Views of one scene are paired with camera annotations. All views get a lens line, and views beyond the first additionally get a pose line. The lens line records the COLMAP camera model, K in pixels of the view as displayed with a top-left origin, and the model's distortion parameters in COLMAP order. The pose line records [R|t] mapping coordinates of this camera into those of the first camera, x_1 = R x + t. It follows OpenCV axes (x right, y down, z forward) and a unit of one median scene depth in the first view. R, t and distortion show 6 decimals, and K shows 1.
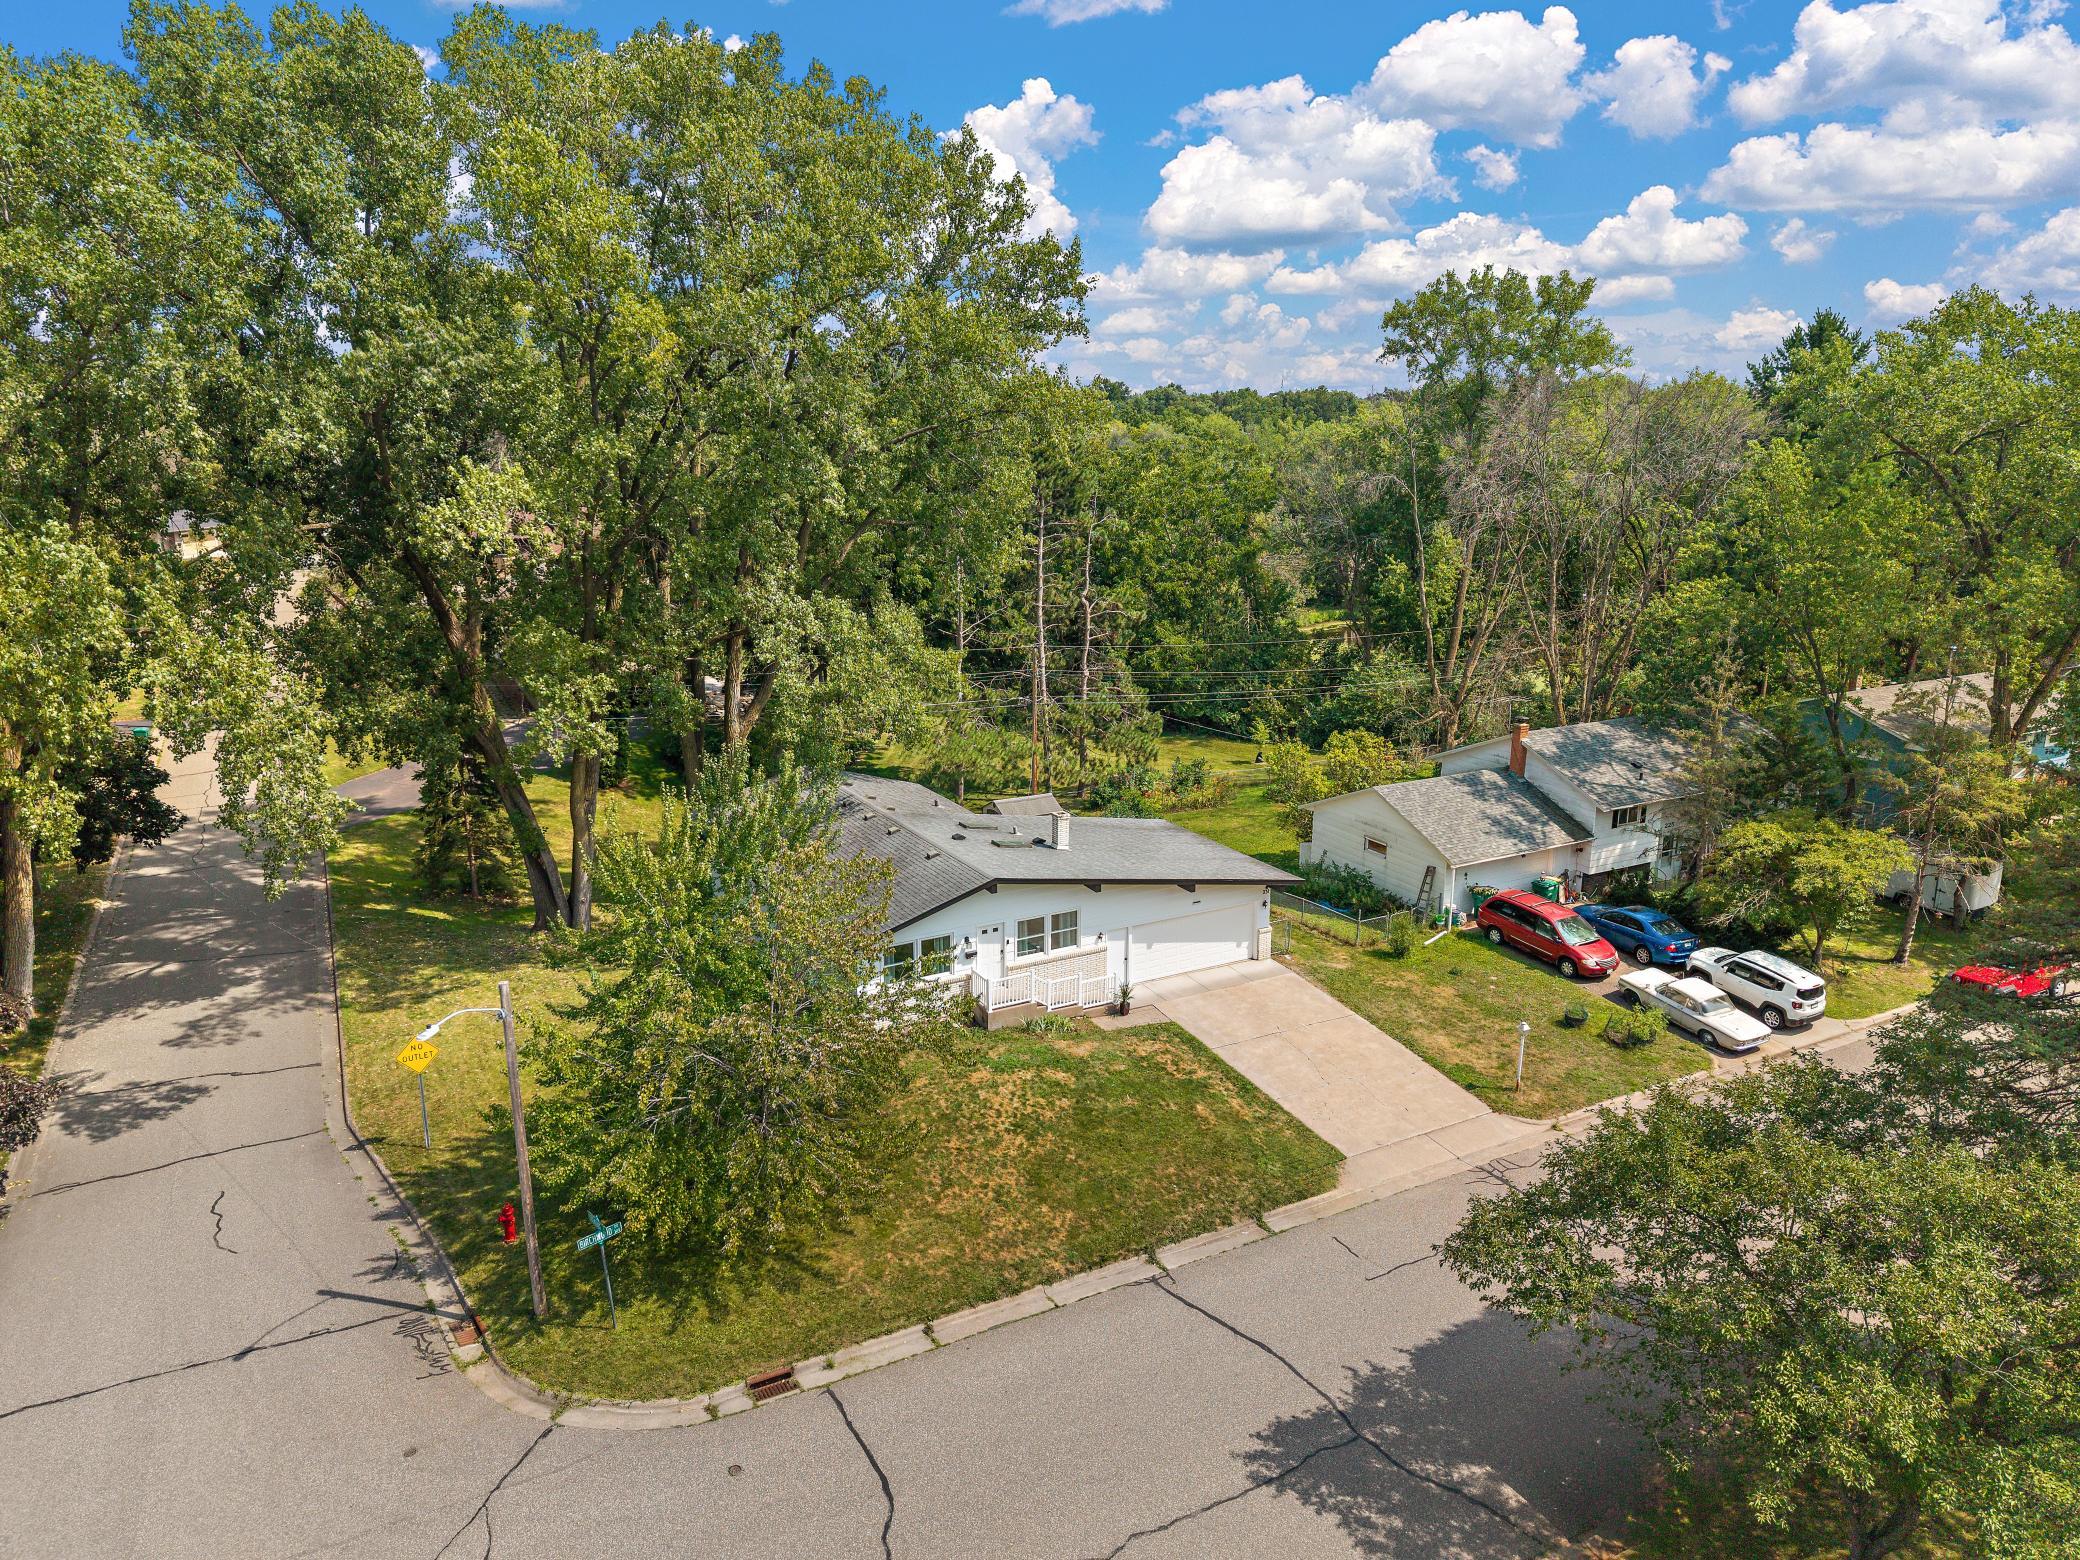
lens RADIAL K [[1374.6, 0, 1023.6], [0, 1374.6, 778.7], [0, 0, 1]] dist [0.064954, -0.103240]
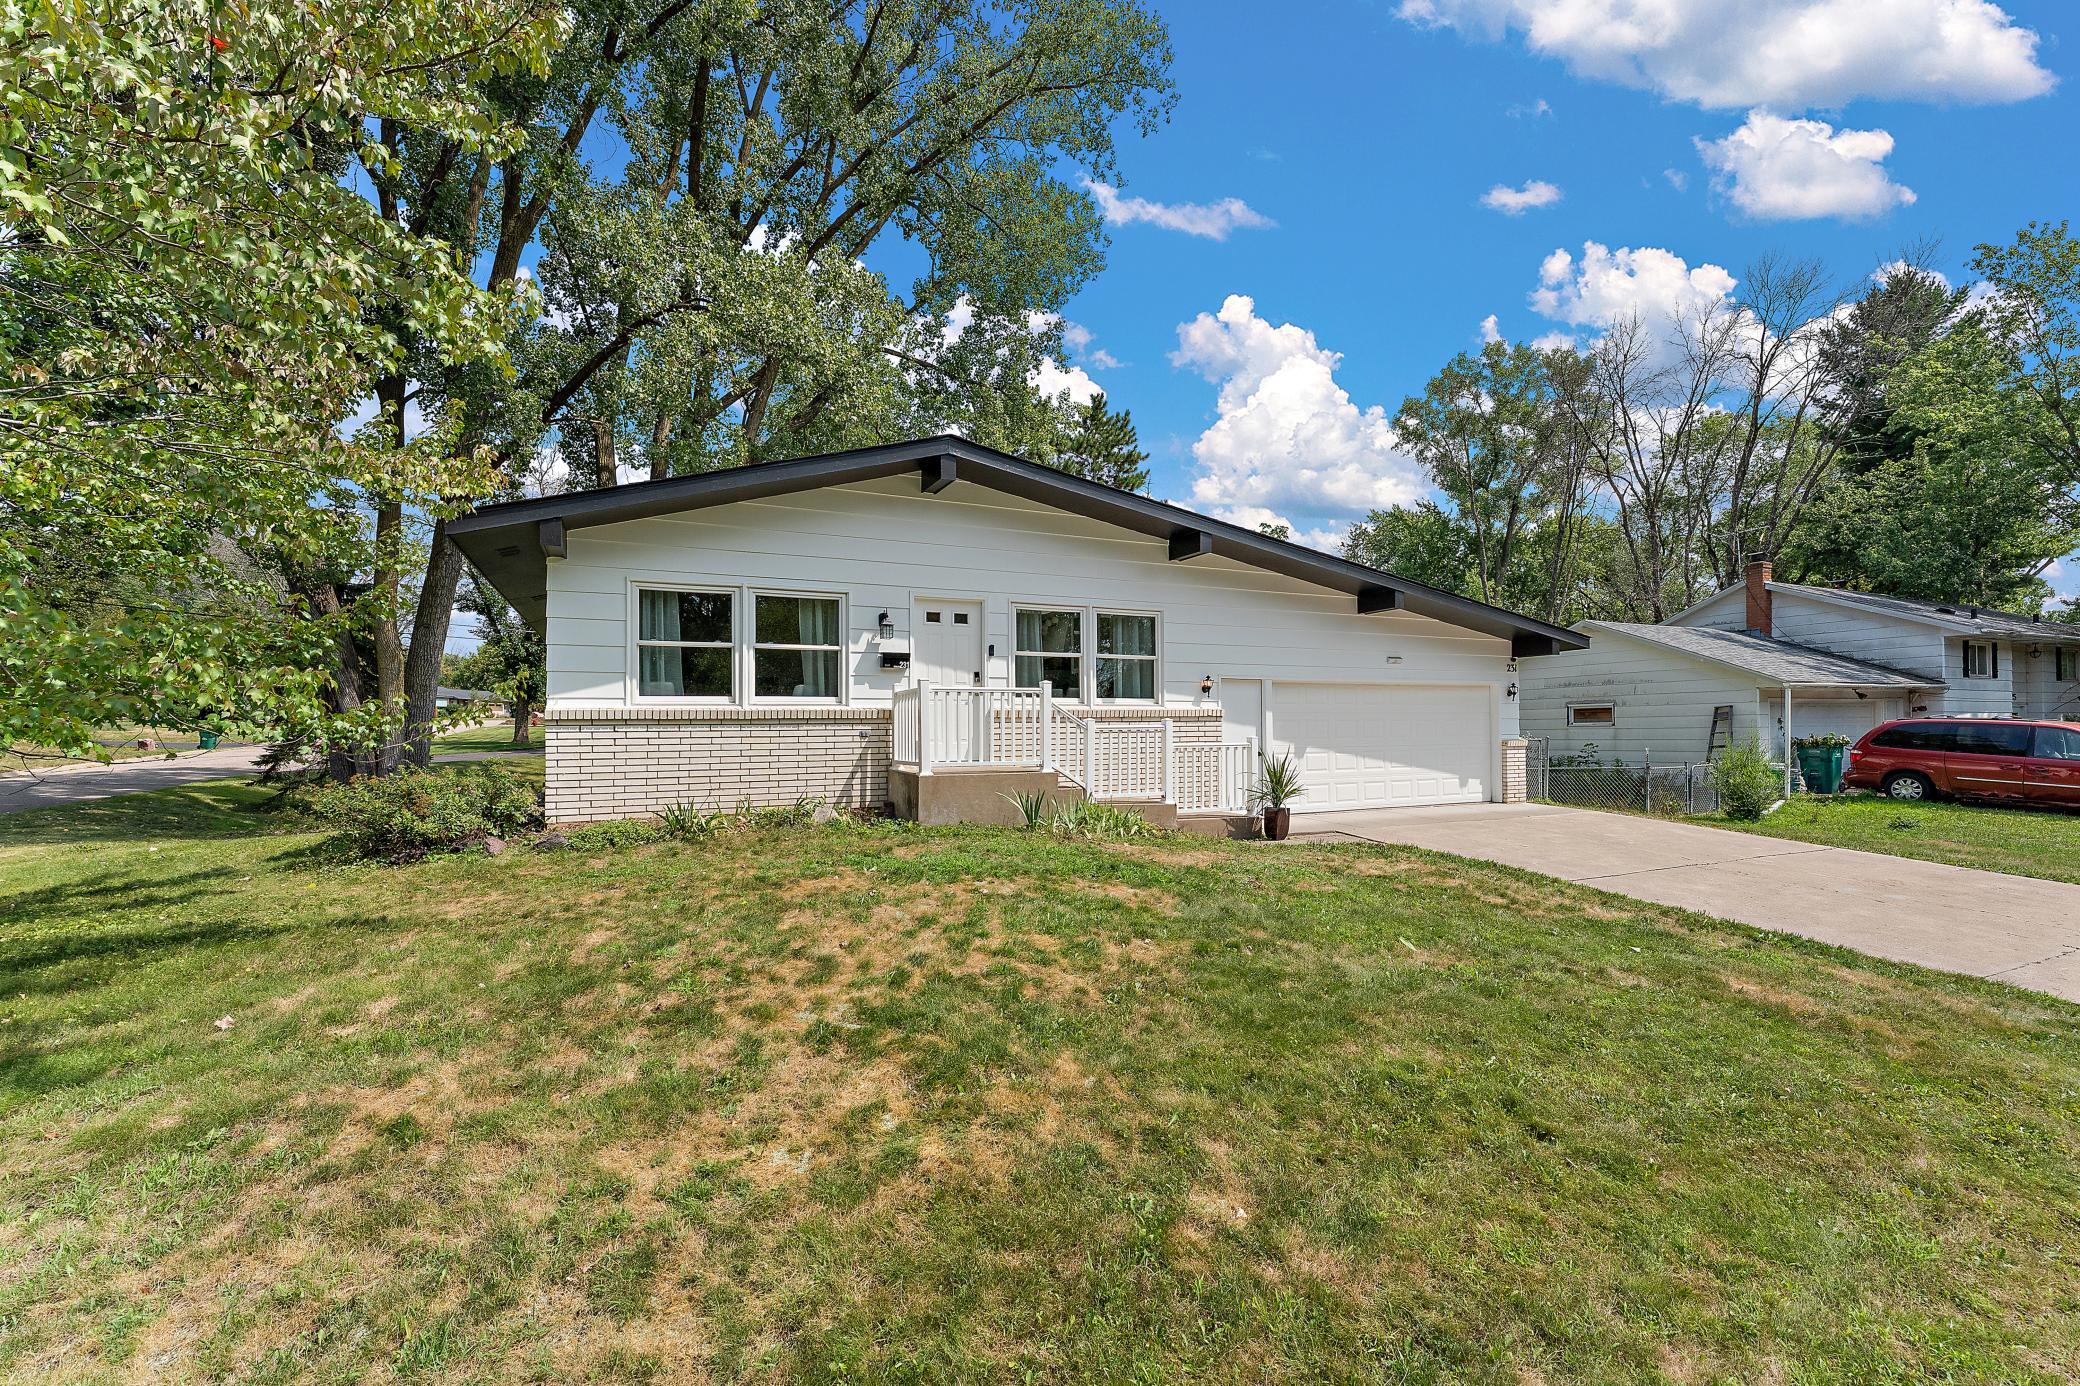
lens RADIAL K [[858.8, 0, 1063.2], [0, 858.8, 717.8], [0, 0, 1]] dist [0.001045, 0.000322]
pose [[0.999216, -0.011554, -0.037871, 0.019527], [0.000926, 0.963036, -0.269371, 0.206488], [0.039584, 0.269125, 0.962292, 0.746519]]
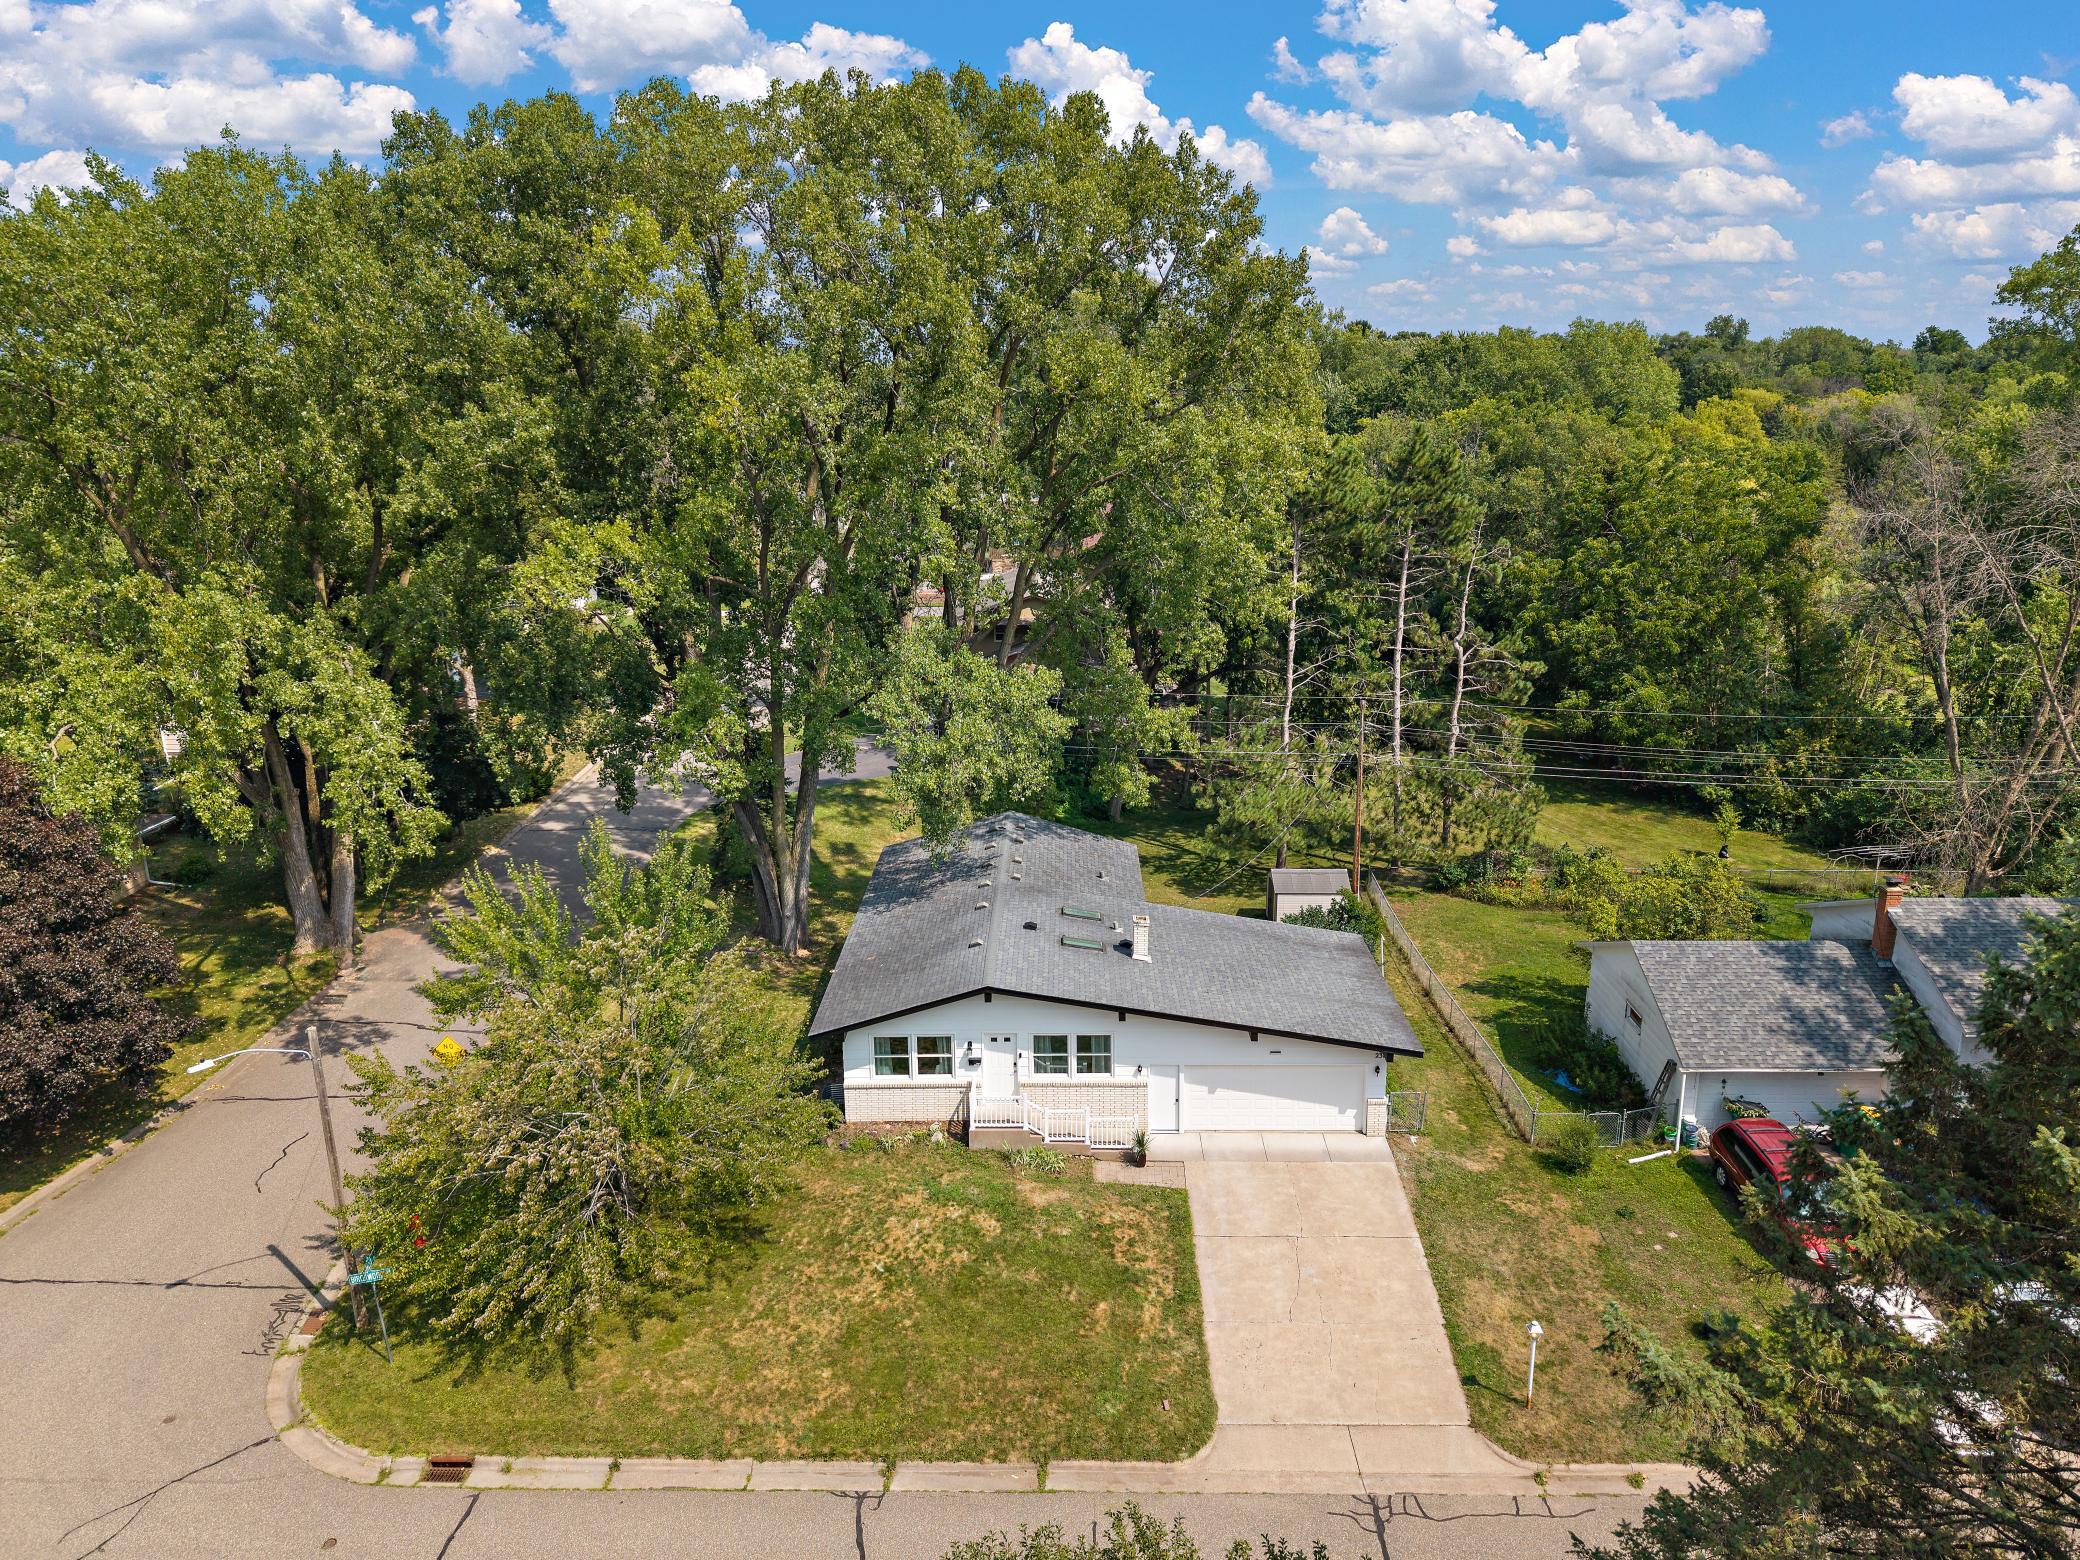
lens RADIAL K [[1406.5, 0, 1040.0], [0, 1406.5, 780.0], [0, 0, 1]] dist [0.012311, -0.003074]
pose [[0.871950, 0.121703, -0.474227, 0.409888], [-0.110489, 0.992539, 0.051566, -0.108015], [0.476964, 0.007435, 0.878891, 0.192626]]
